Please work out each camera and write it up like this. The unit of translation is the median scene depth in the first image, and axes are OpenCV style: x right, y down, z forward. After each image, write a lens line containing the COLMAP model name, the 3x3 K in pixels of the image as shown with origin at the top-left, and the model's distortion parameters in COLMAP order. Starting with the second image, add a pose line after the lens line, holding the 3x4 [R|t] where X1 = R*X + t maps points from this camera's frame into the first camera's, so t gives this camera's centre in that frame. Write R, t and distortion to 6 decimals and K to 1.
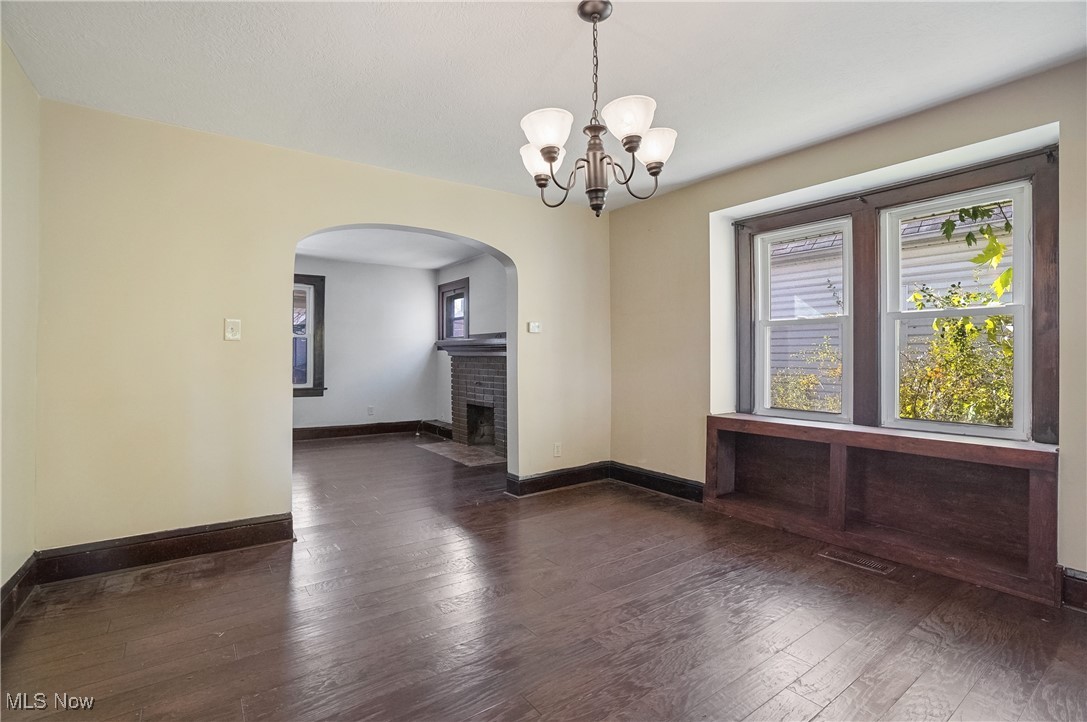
lens RADIAL K [[499.5, 0, 534.8], [0, 499.5, 353.7], [0, 0, 1]] dist [-0.044311, 0.006225]
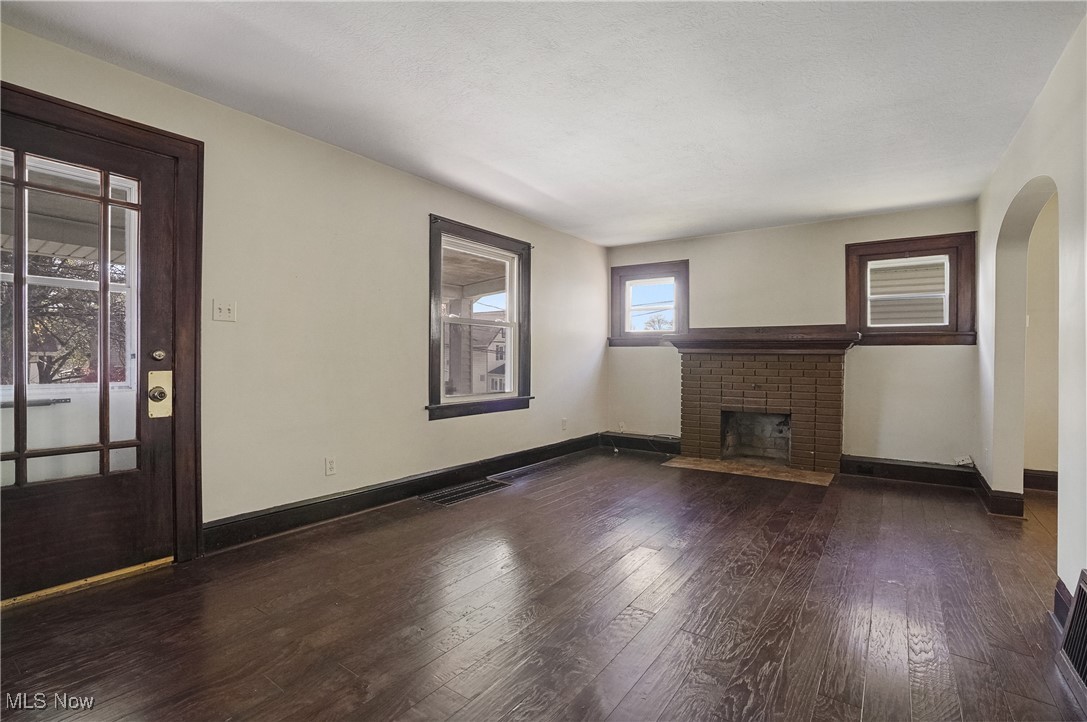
lens RADIAL K [[499.5, 0, 555.4], [0, 499.5, 360.6], [0, 0, 1]] dist [-0.044311, 0.006225]
pose [[0.940344, -0.000104, 0.340226, -0.644846], [-0.005117, 0.999883, 0.014449, 0.005890], [-0.340188, -0.015328, 0.940233, 0.298228]]
